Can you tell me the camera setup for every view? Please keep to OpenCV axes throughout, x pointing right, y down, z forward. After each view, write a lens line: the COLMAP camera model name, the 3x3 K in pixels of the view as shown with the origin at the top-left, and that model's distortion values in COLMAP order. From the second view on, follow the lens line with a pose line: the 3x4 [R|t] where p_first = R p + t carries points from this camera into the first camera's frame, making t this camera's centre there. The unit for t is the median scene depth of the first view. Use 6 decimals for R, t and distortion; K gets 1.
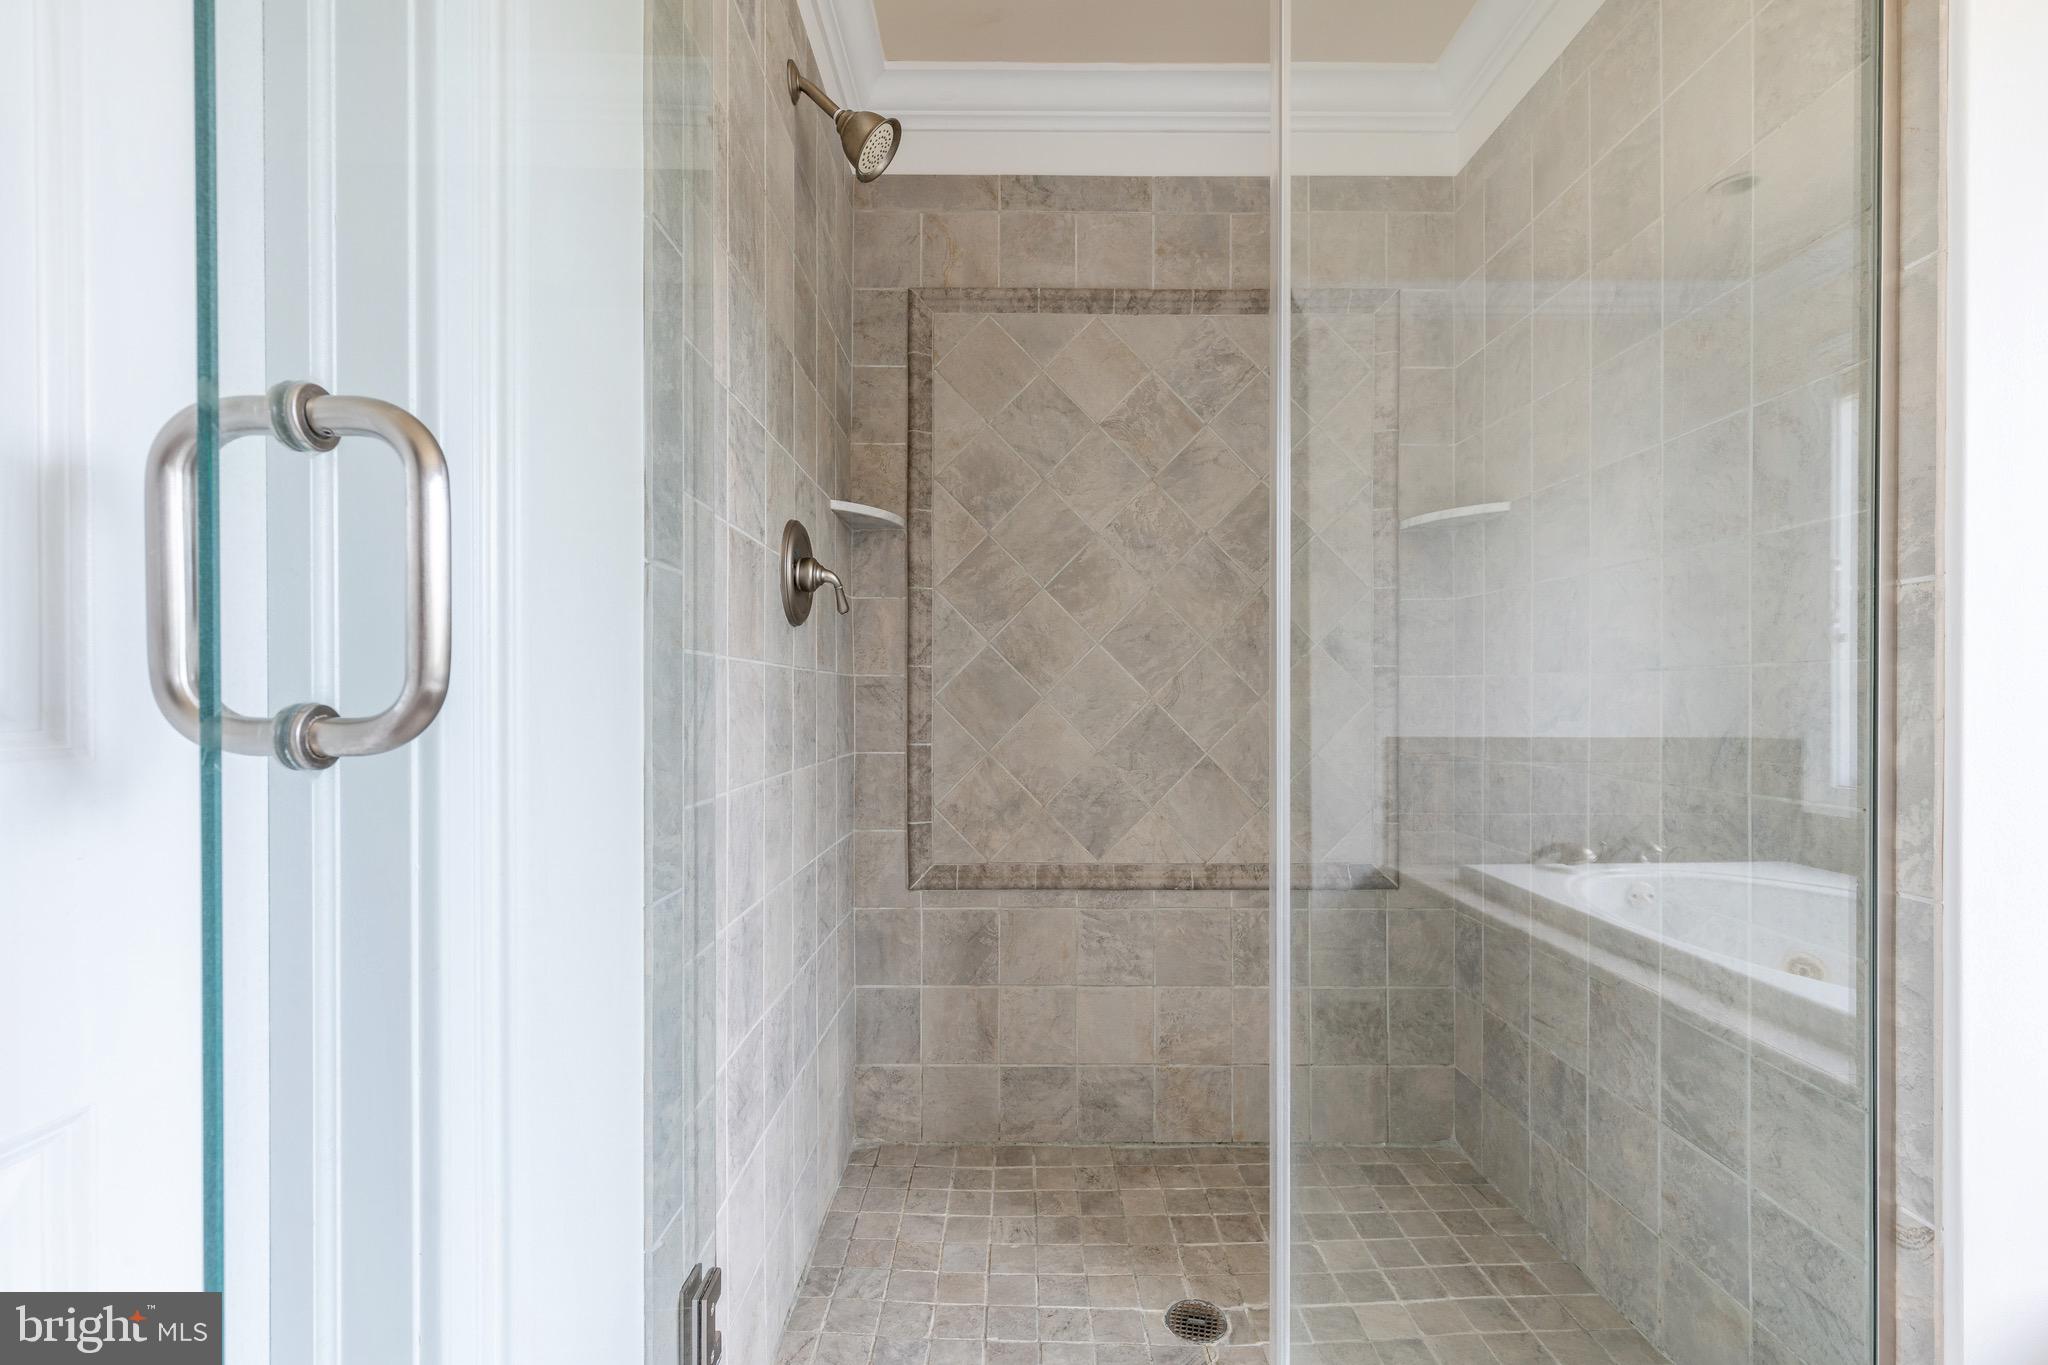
lens RADIAL K [[910.0, 0, 1025.3], [0, 910.0, 695.1], [0, 0, 1]] dist [0.000486, -0.000178]
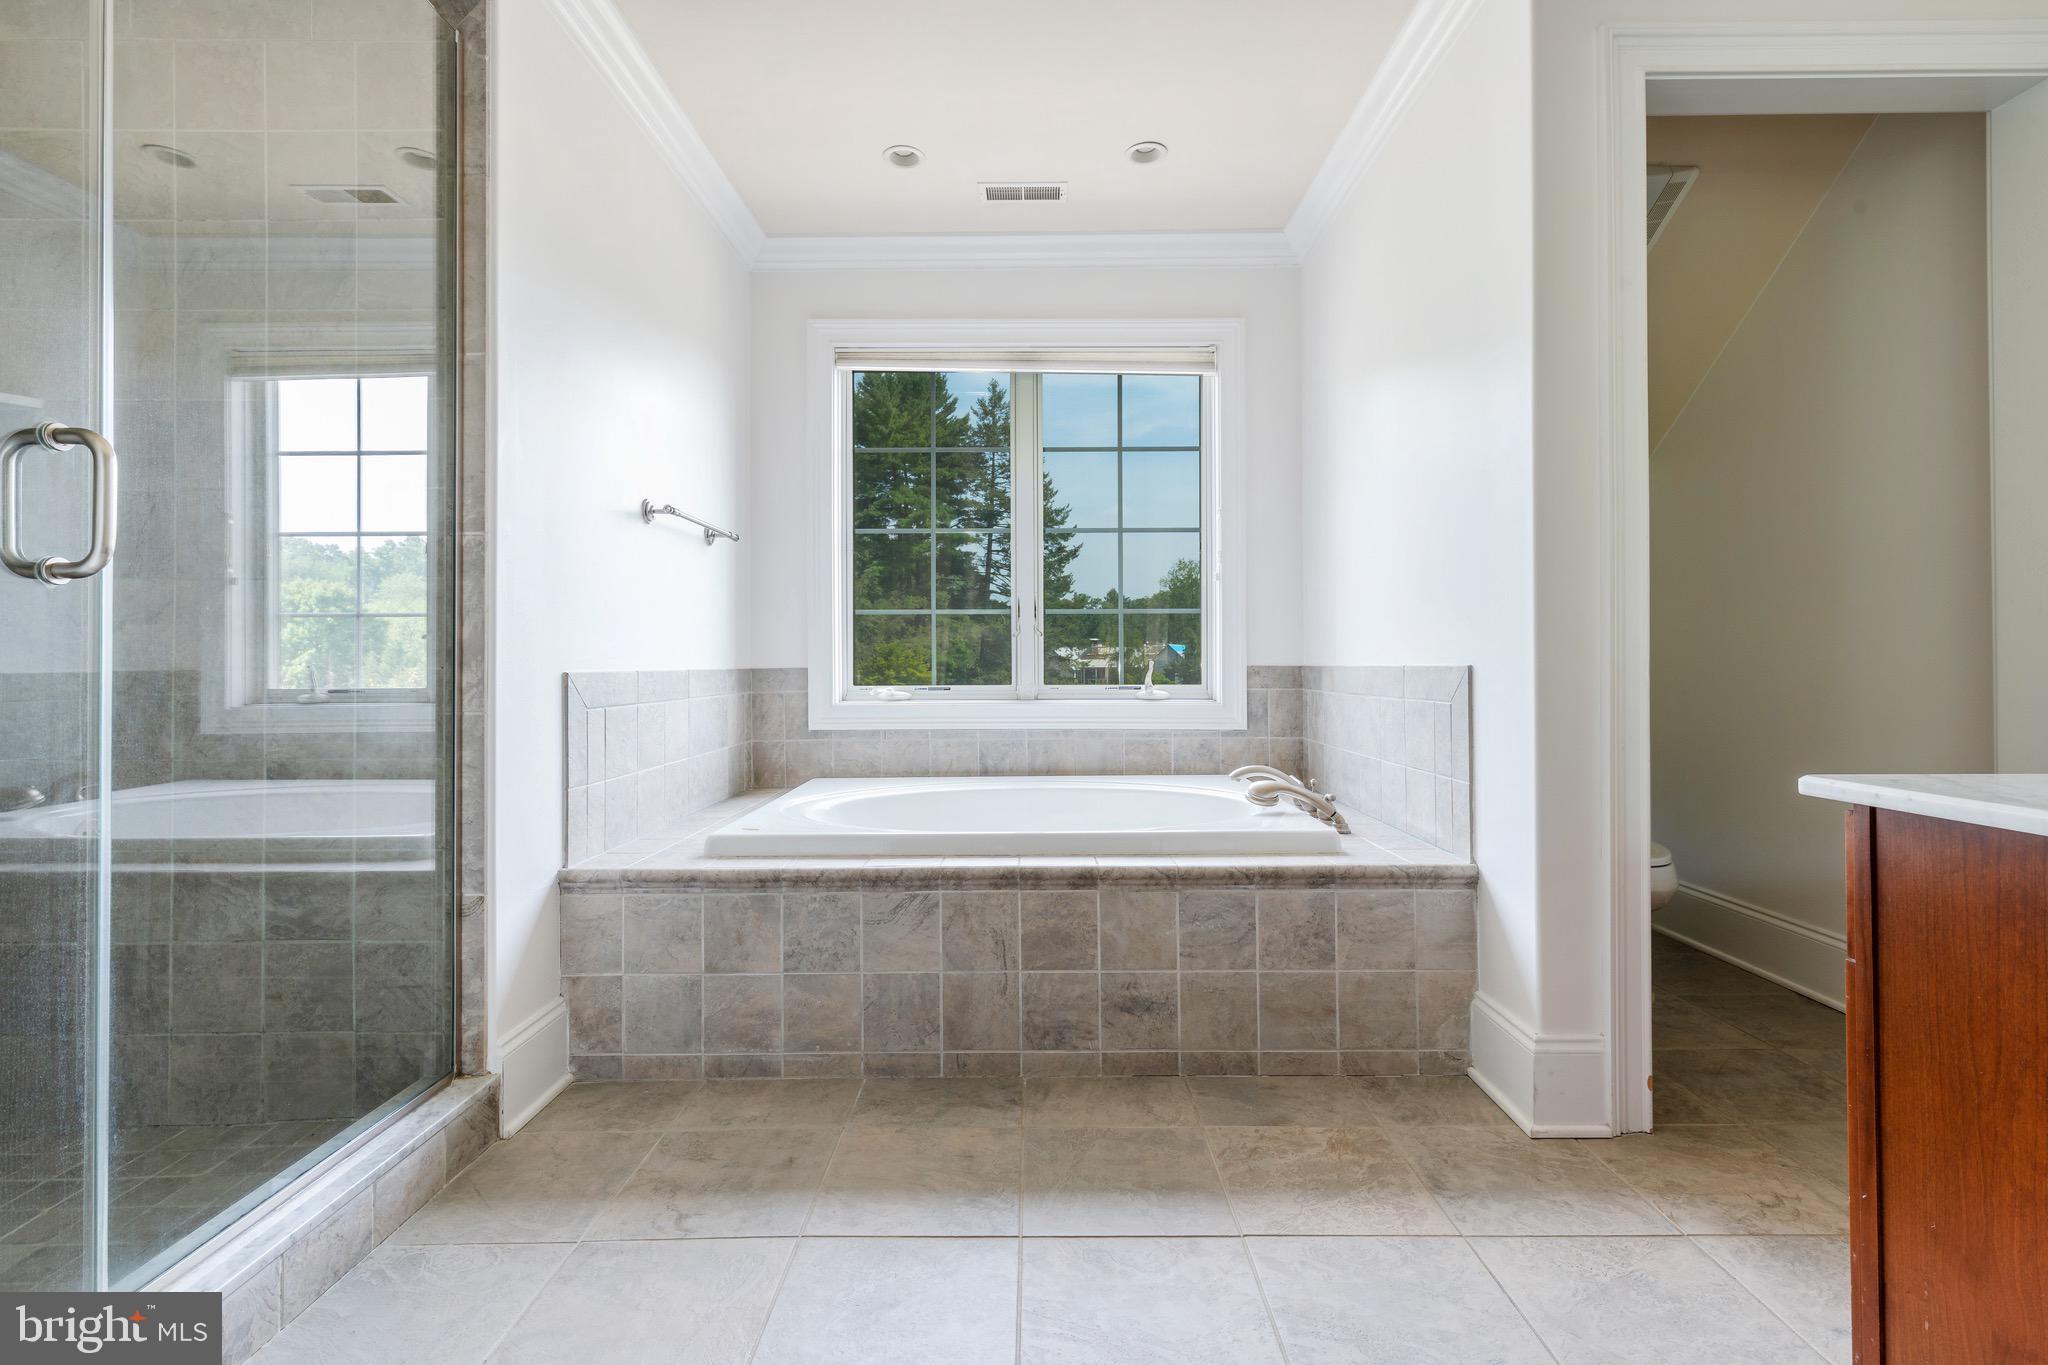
lens RADIAL K [[910.0, 0, 1027.8], [0, 910.0, 664.9], [0, 0, 1]] dist [0.000486, -0.000178]
pose [[0.011442, -0.006451, 0.999914, -0.766057], [0.002712, 0.999976, 0.006420, 0.118415], [-0.999931, 0.002638, 0.011459, -0.095875]]
